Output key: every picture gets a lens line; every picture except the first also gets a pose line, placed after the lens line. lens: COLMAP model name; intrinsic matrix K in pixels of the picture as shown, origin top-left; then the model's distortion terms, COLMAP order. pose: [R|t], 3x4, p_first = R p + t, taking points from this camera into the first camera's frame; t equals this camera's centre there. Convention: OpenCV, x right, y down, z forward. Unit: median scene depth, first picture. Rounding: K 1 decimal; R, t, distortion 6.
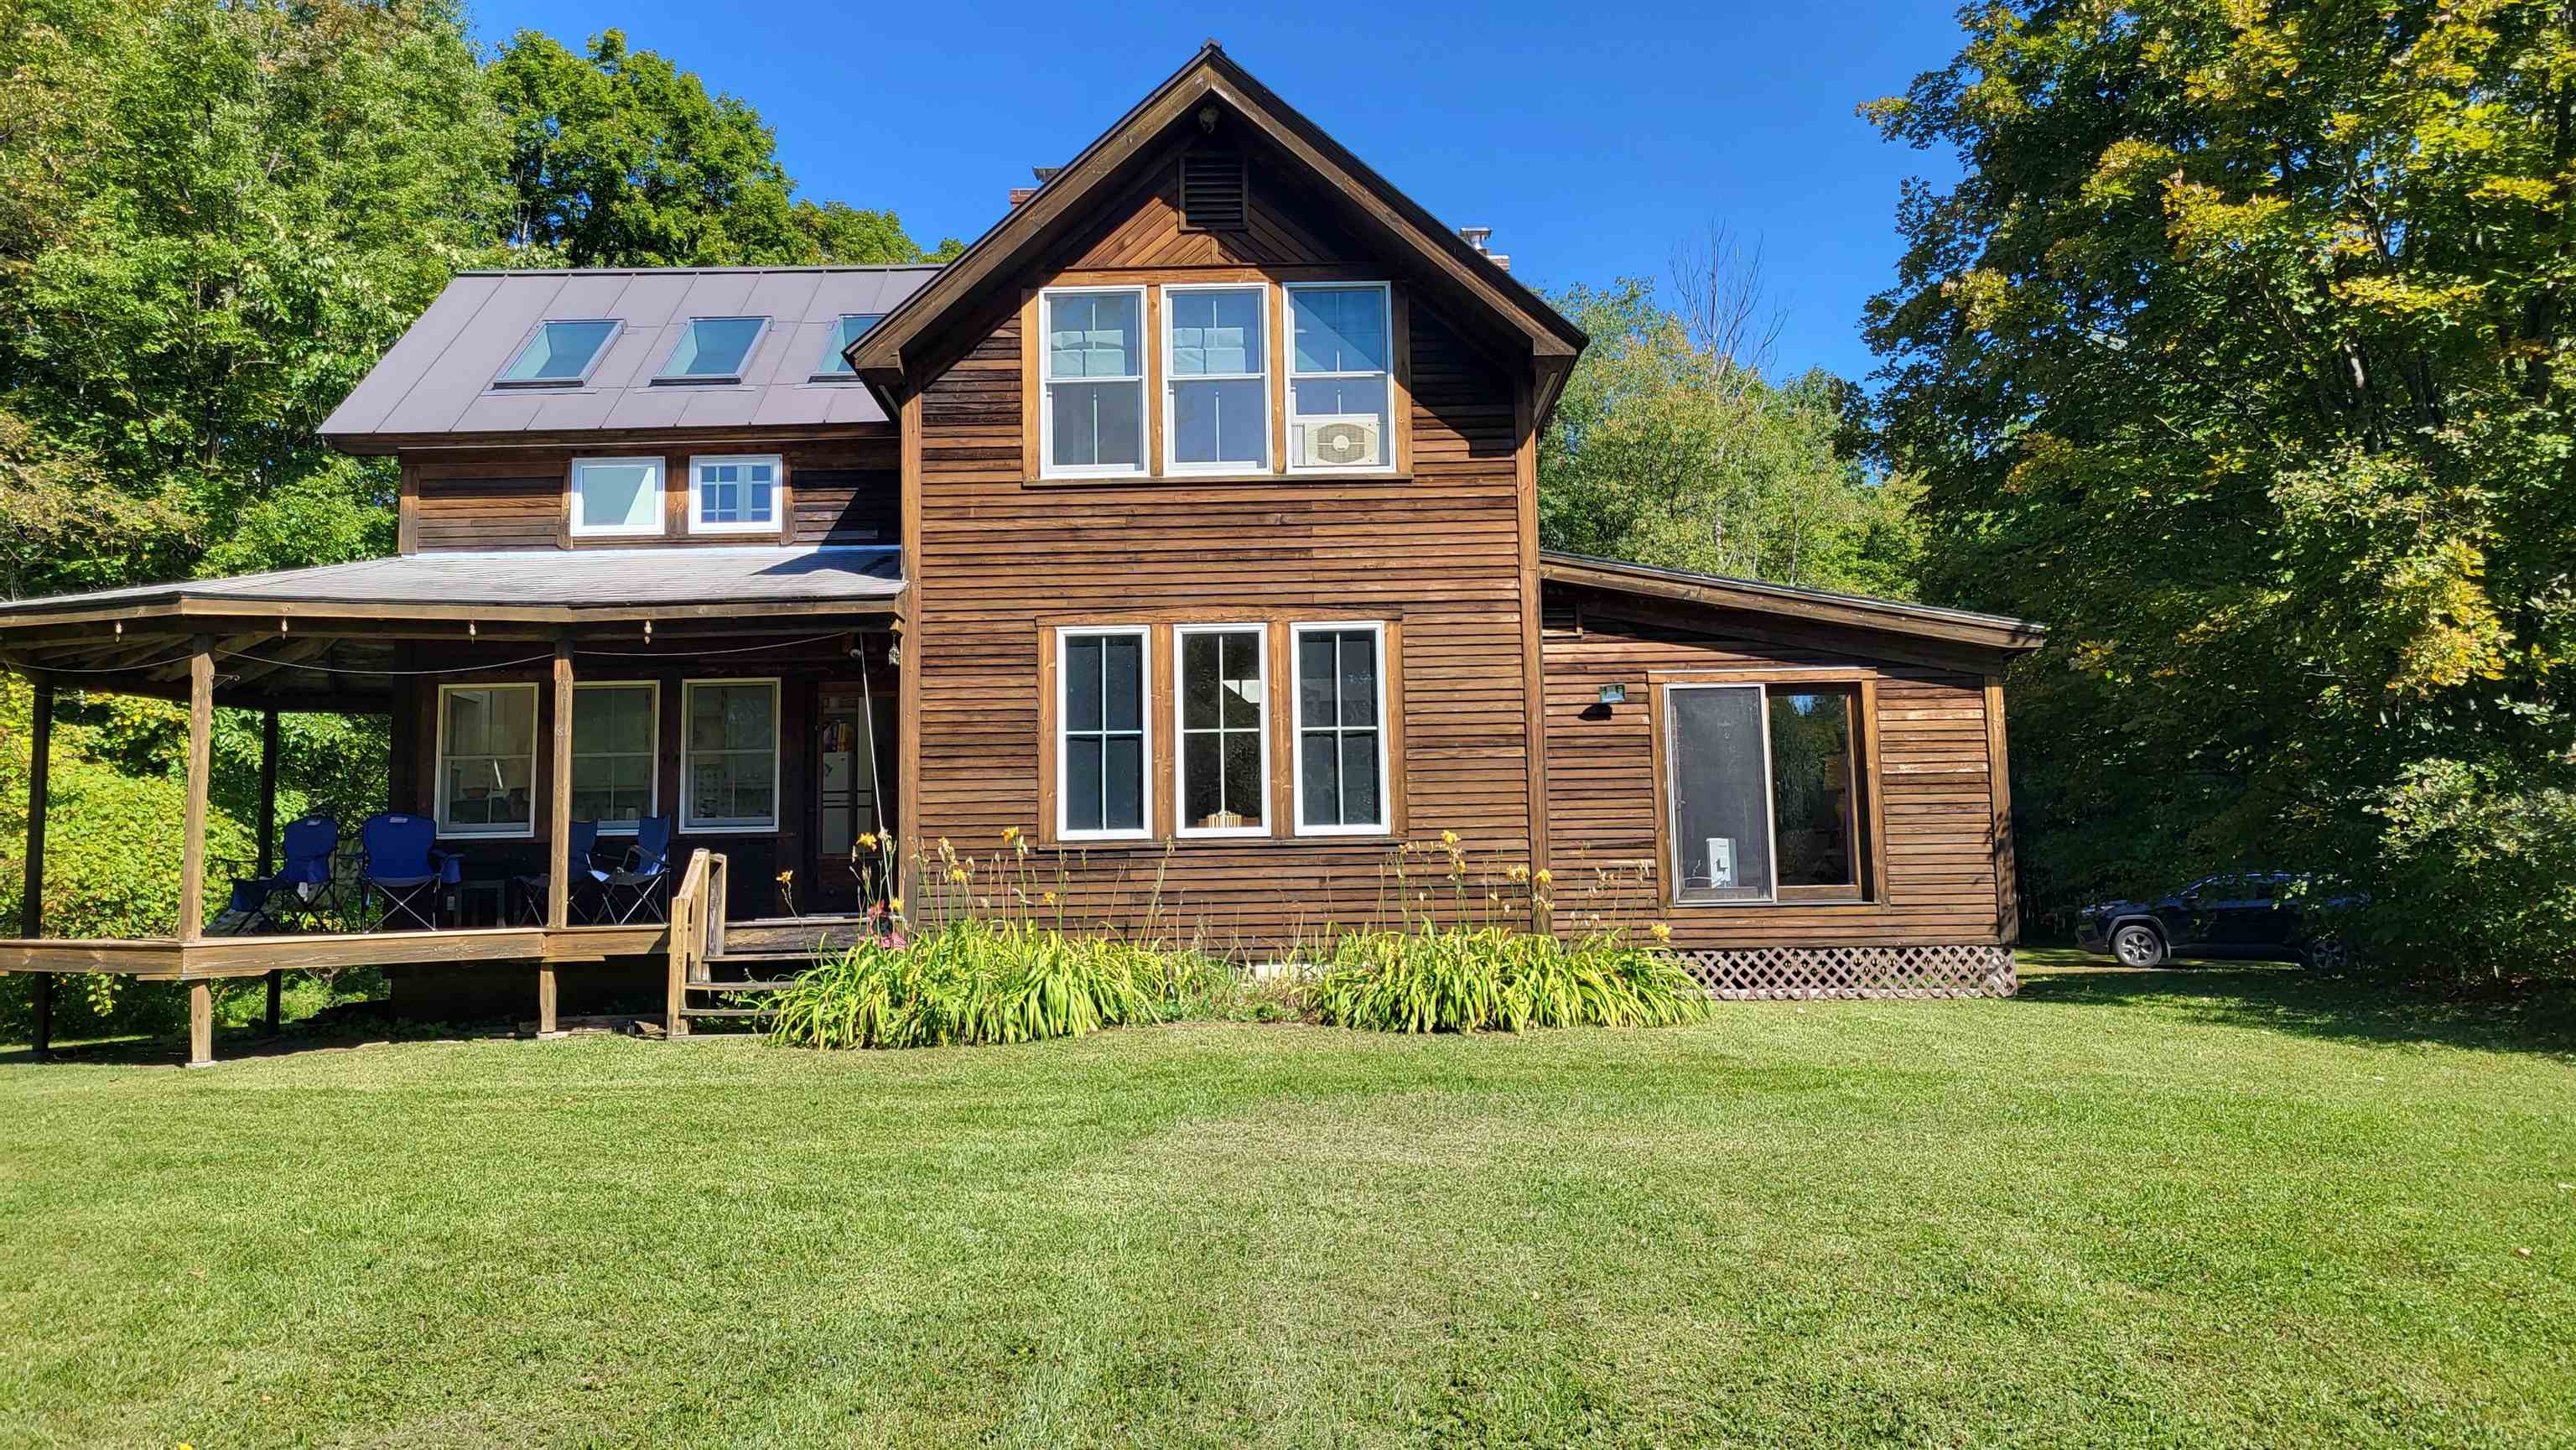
lens RADIAL K [[1862.8, 0, 1288.0], [0, 1862.8, 725.0], [0, 0, 1]] dist [0.041917, 0.000880]
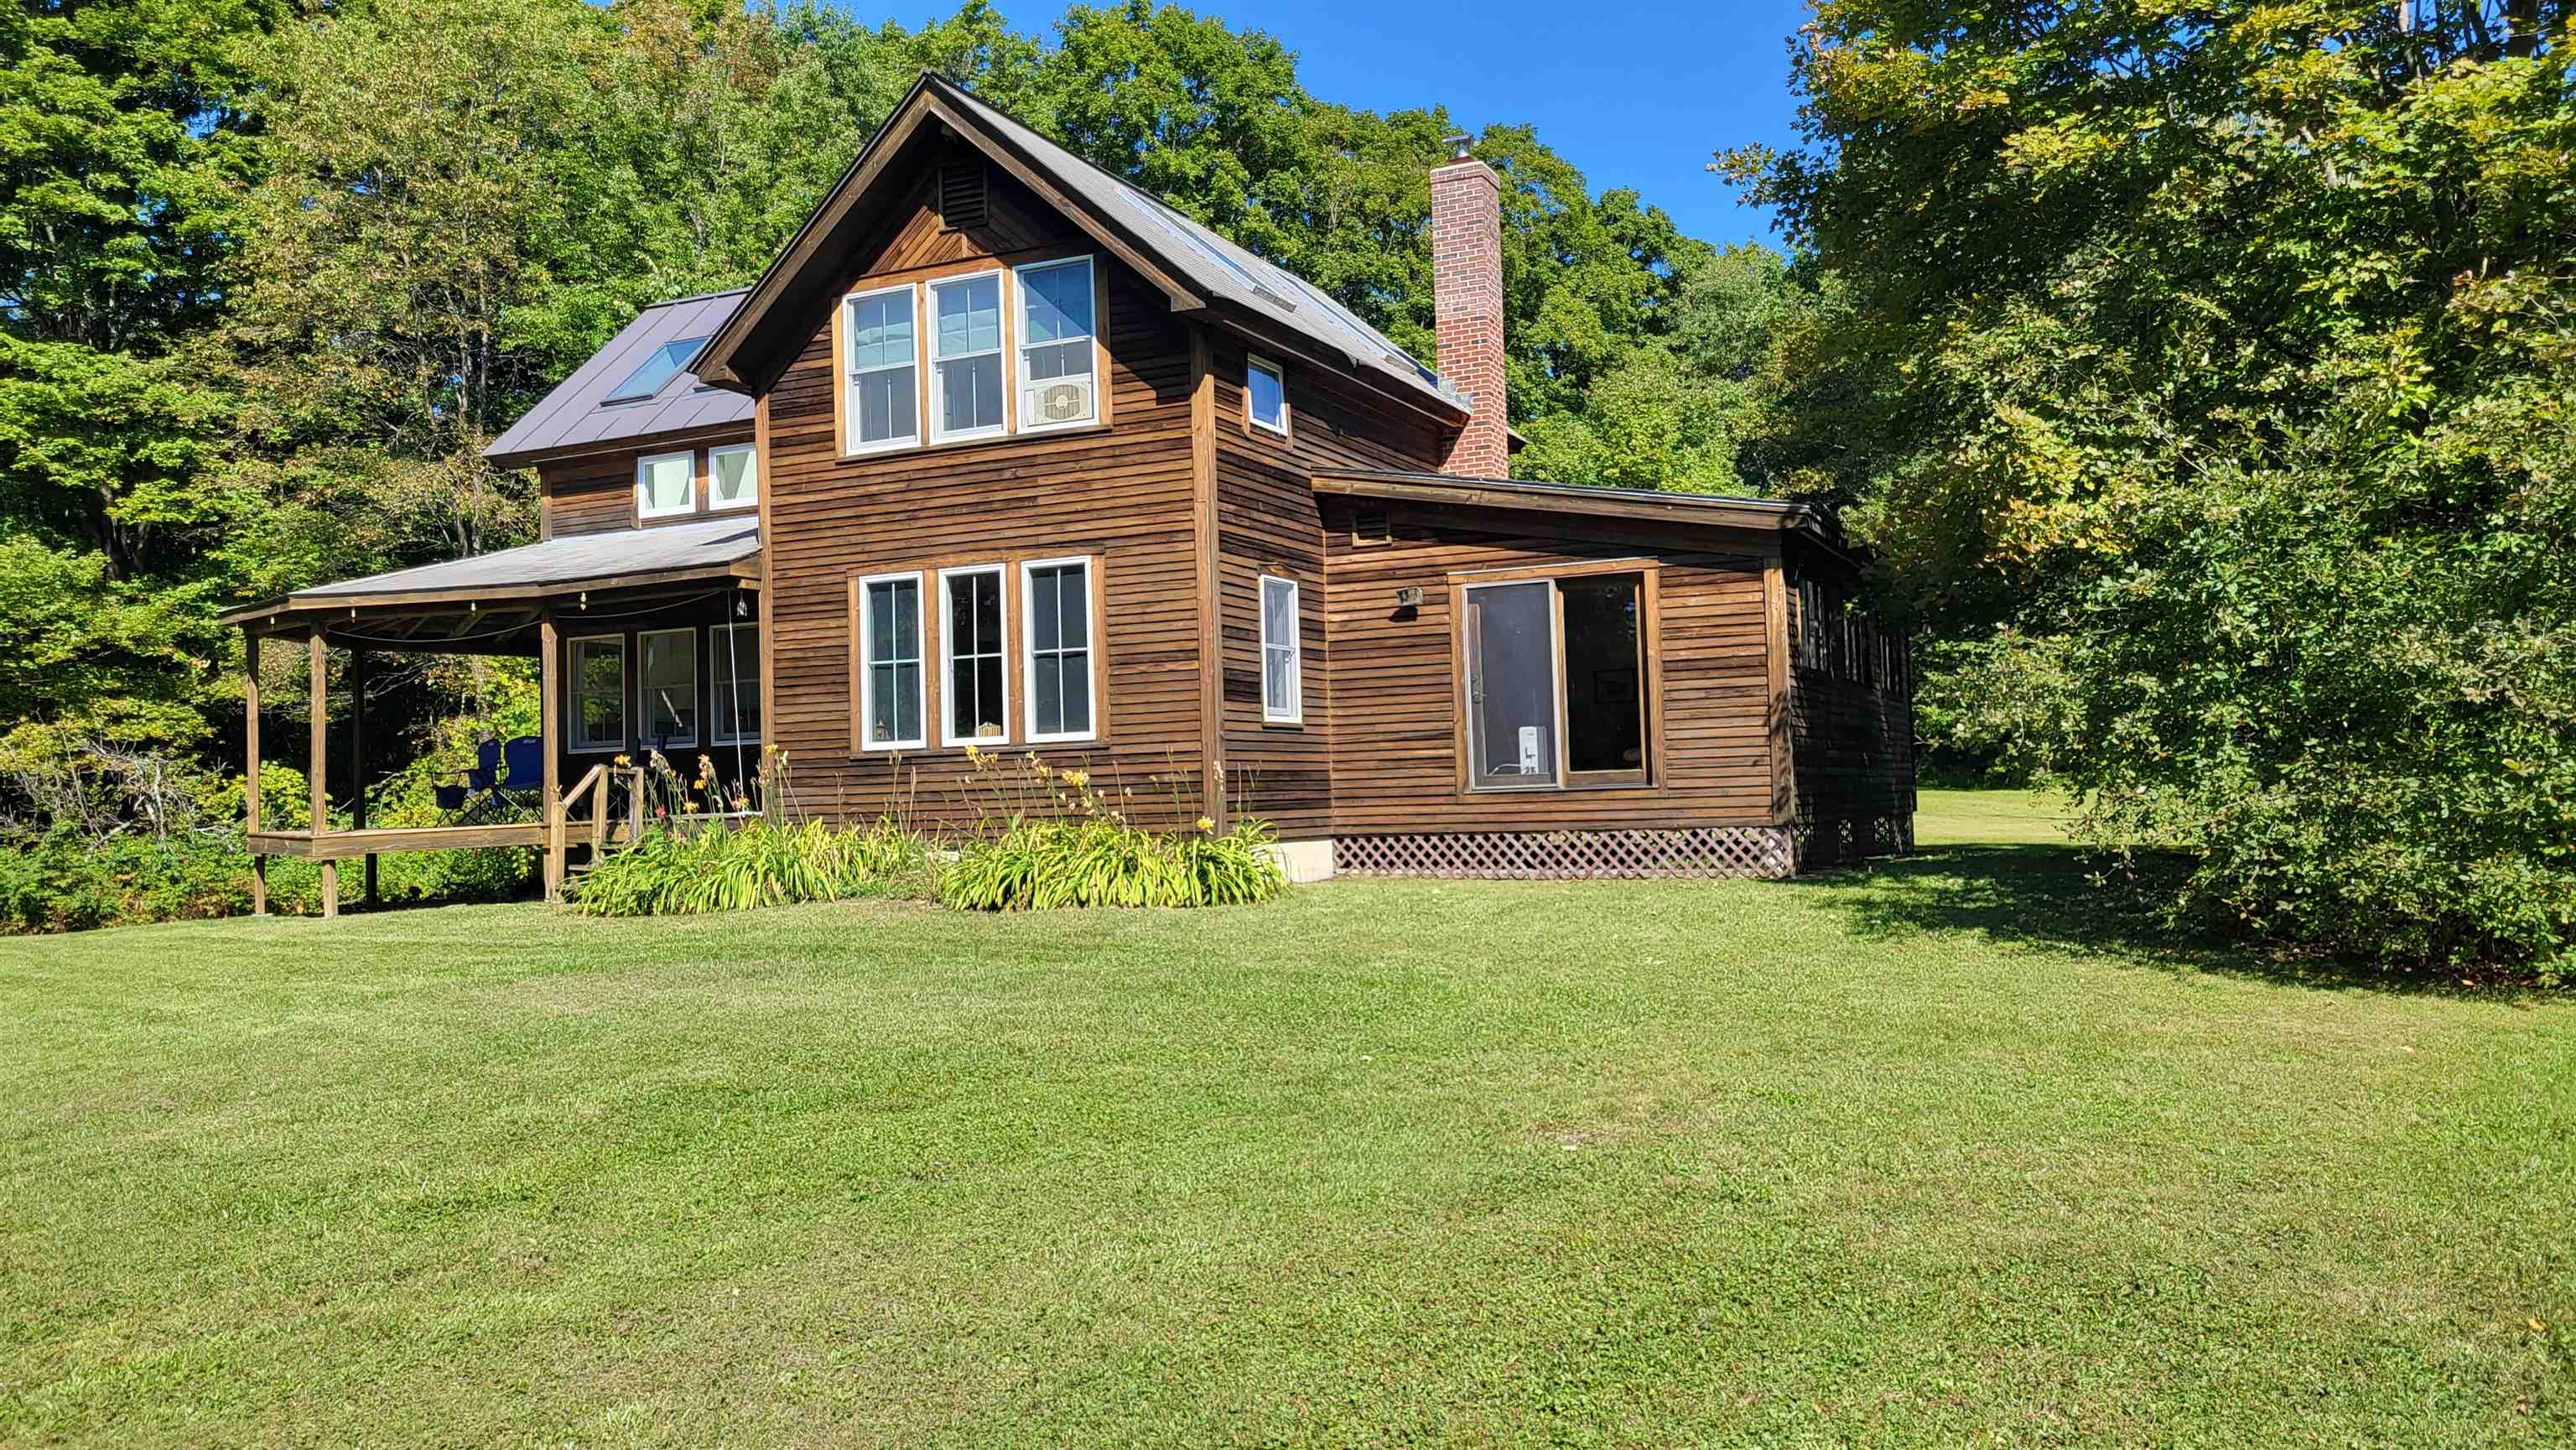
lens RADIAL K [[1862.8, 0, 1288.0], [0, 1862.8, 725.0], [0, 0, 1]] dist [0.041917, 0.000880]
pose [[0.917847, -0.027603, -0.395973, 0.605918], [0.056314, 0.996544, 0.061065, -0.014419], [0.392919, -0.078347, 0.916229, -0.020023]]
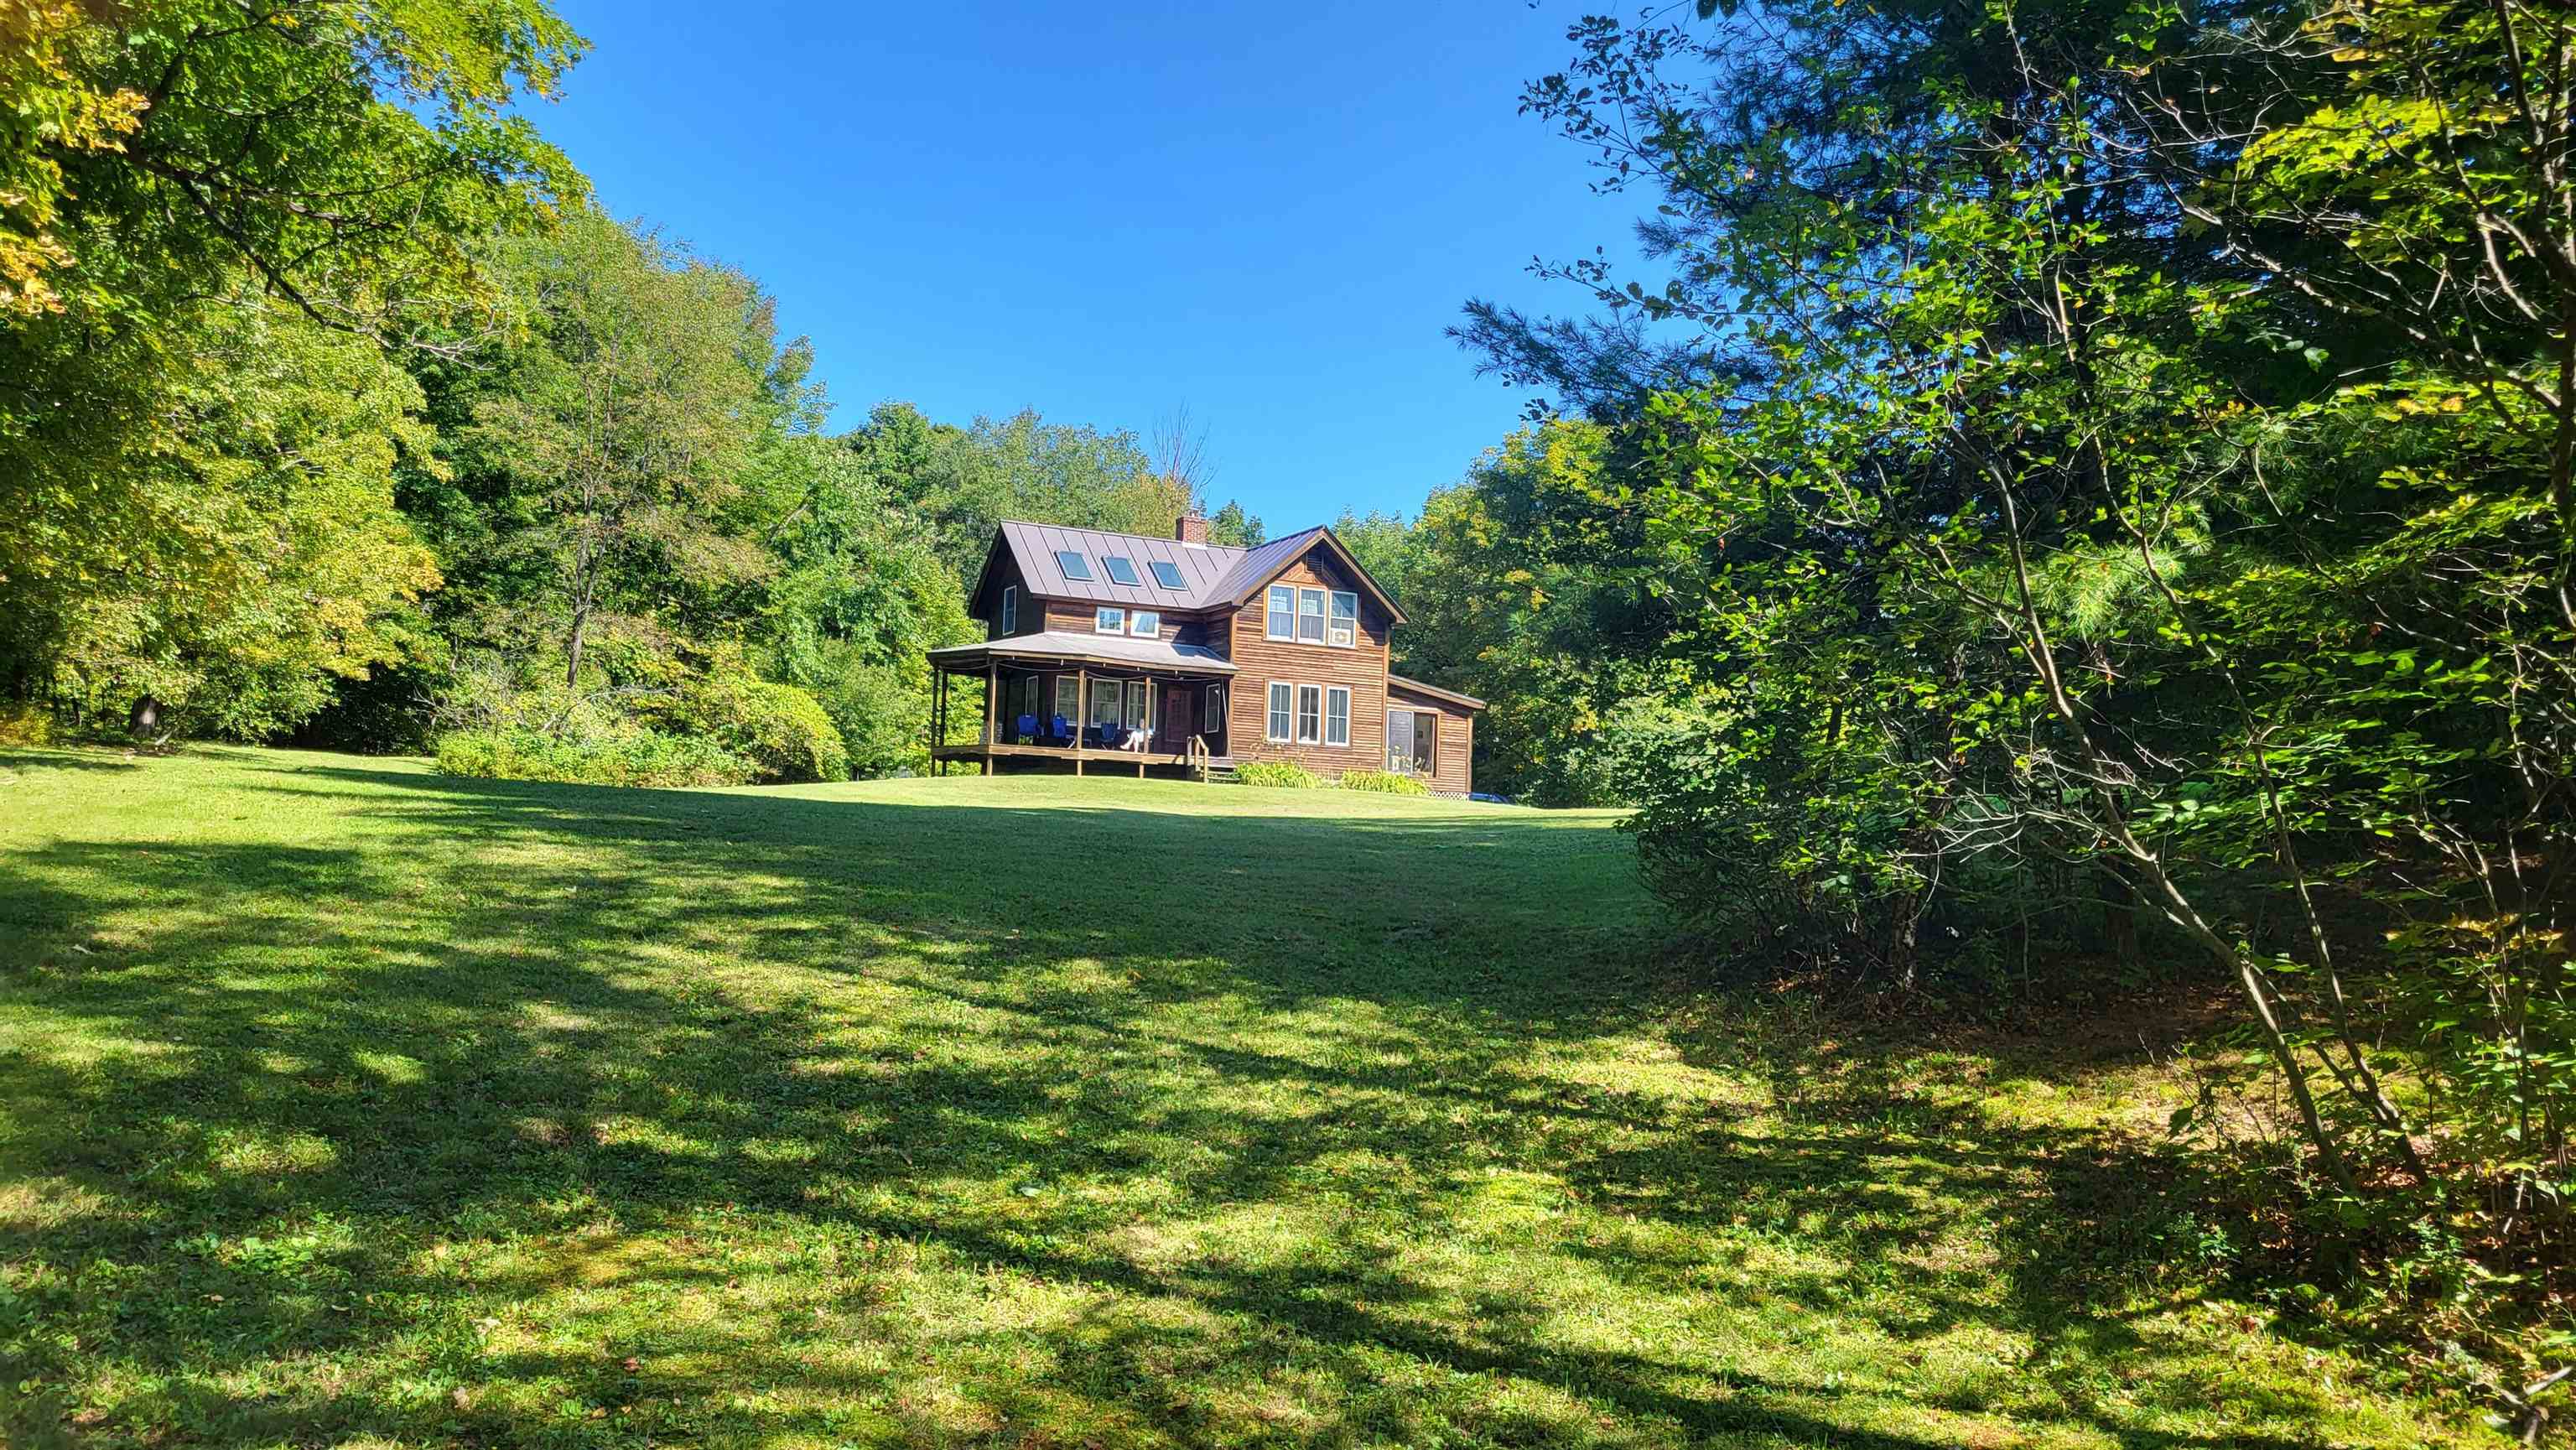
lens RADIAL K [[1862.8, 0, 1288.0], [0, 1862.8, 725.0], [0, 0, 1]] dist [0.041917, 0.000880]
pose [[0.888633, 0.084756, 0.450720, -1.652304], [-0.097469, 0.995226, 0.005019, 0.008711], [-0.448143, -0.048391, 0.892651, -2.144713]]
